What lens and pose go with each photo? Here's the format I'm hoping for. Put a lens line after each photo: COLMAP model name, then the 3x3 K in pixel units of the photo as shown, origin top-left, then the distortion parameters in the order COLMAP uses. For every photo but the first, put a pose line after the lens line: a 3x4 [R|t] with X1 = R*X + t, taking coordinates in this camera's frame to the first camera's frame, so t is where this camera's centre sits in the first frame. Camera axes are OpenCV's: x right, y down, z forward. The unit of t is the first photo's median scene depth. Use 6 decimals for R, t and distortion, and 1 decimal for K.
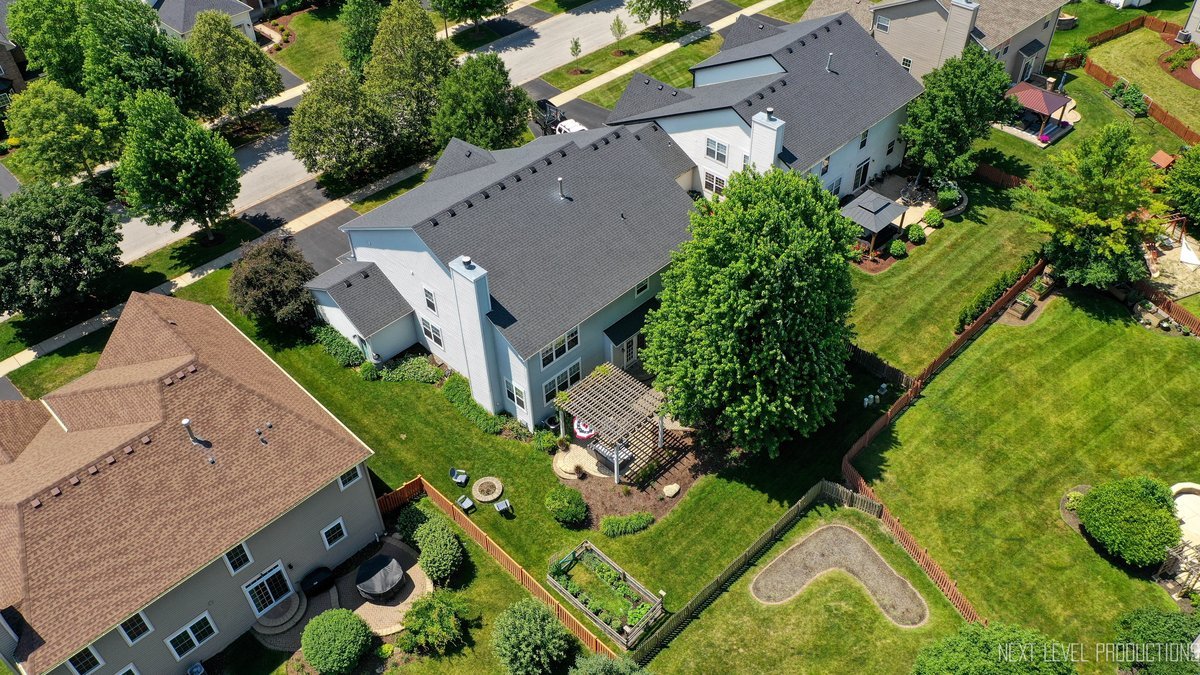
lens RADIAL K [[939.2, 0, 604.2], [0, 939.2, 334.5], [0, 0, 1]] dist [-0.001591, 0.003768]
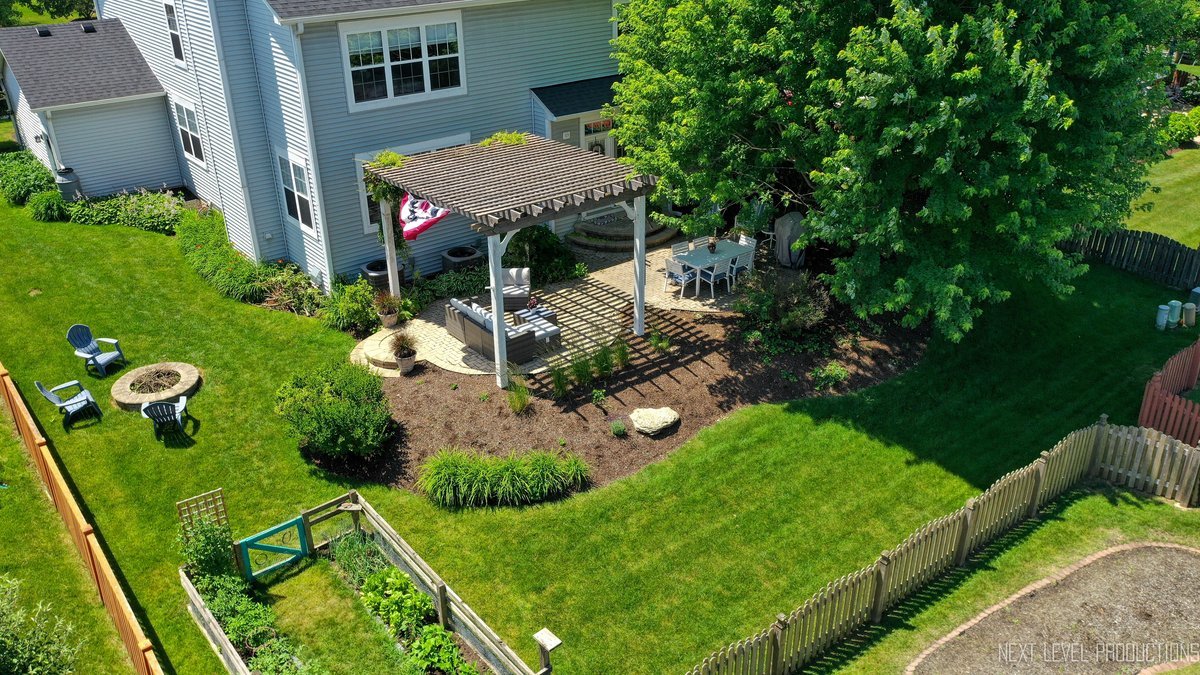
lens RADIAL K [[939.2, 0, 604.2], [0, 939.2, 334.5], [0, 0, 1]] dist [-0.001591, 0.003768]
pose [[0.993683, 0.053320, -0.098750, 0.086530], [-0.079965, 0.953784, -0.289658, 0.239128], [0.078742, 0.295724, 0.952023, 0.655963]]
